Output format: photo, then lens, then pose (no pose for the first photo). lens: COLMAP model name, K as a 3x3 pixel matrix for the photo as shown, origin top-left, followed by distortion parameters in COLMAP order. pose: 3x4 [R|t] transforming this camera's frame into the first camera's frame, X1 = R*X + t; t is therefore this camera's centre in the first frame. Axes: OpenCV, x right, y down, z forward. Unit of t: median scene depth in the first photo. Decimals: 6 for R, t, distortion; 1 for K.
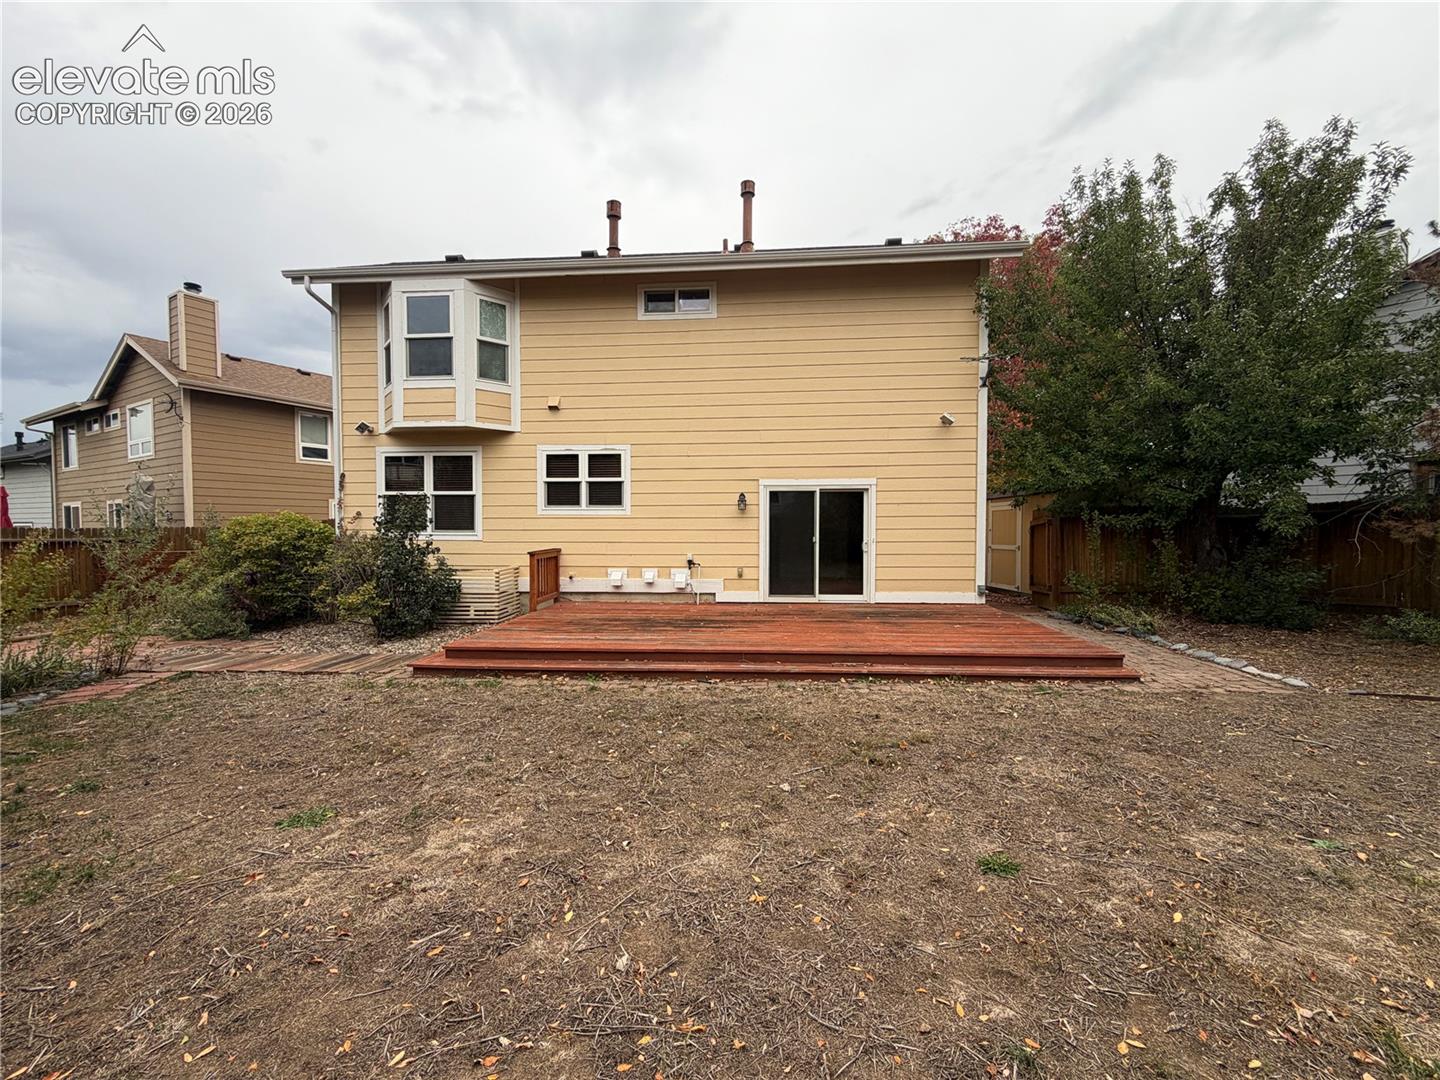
lens RADIAL K [[574.1, 0, 716.1], [0, 574.1, 541.4], [0, 0, 1]] dist [-0.001106, -0.000132]
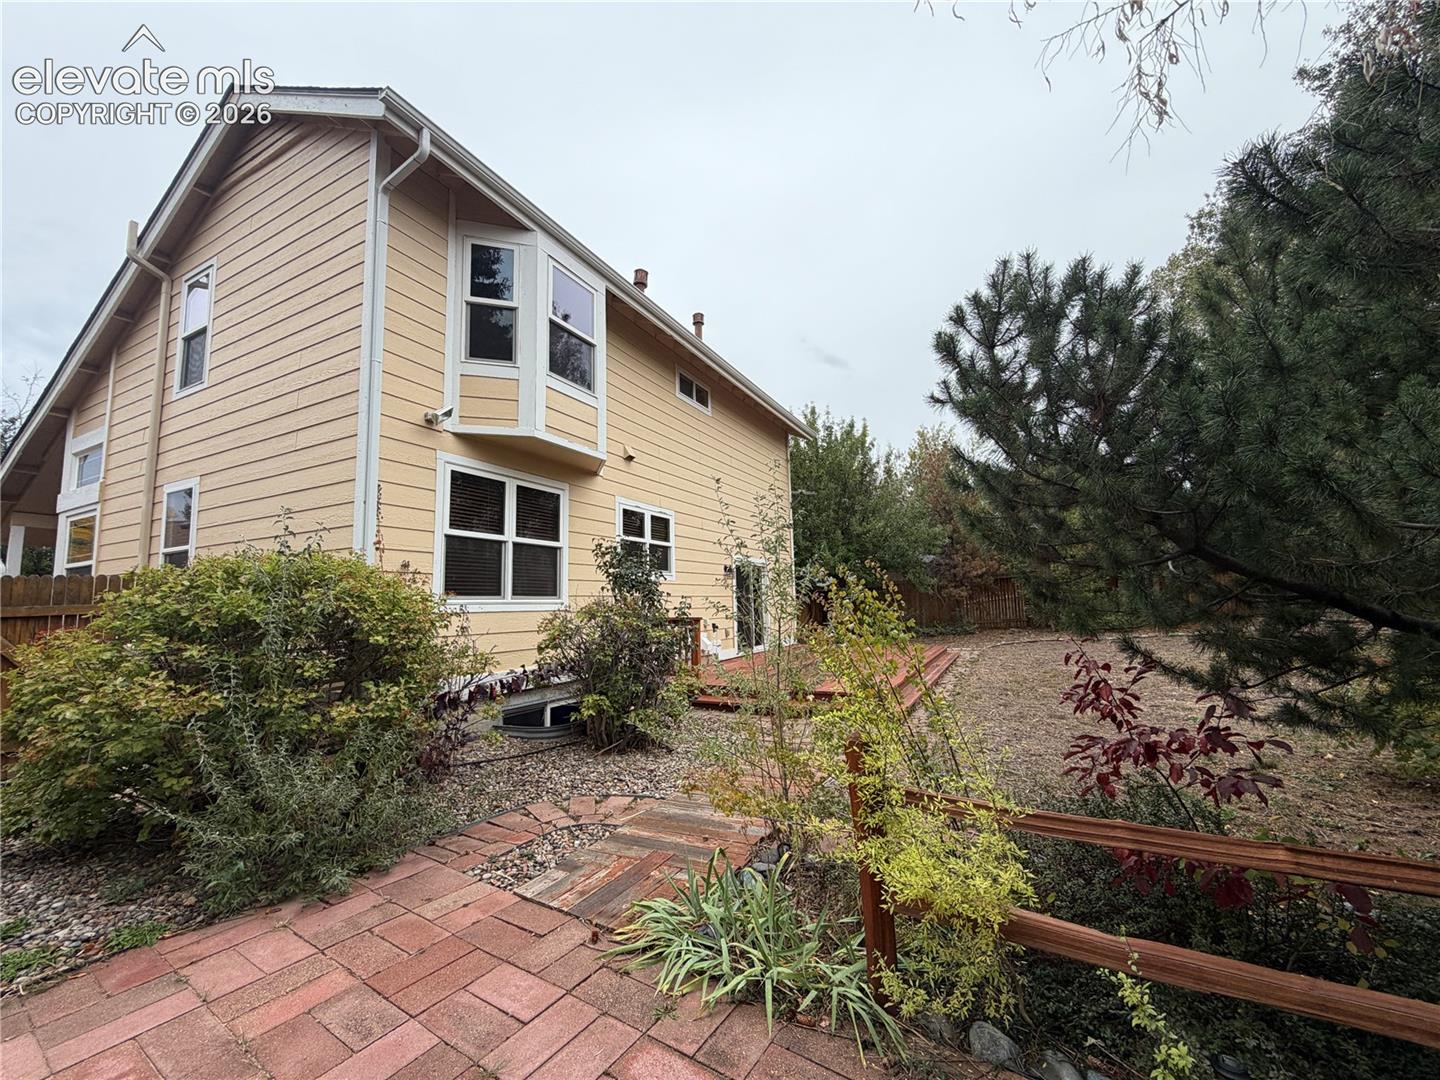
lens RADIAL K [[574.1, 0, 716.1], [0, 574.1, 541.4], [0, 0, 1]] dist [-0.001106, -0.000132]
pose [[0.387813, 0.093125, 0.917022, -1.013517], [0.066209, 0.989499, -0.128486, 0.017748], [-0.919357, 0.110543, 0.377575, 0.541792]]
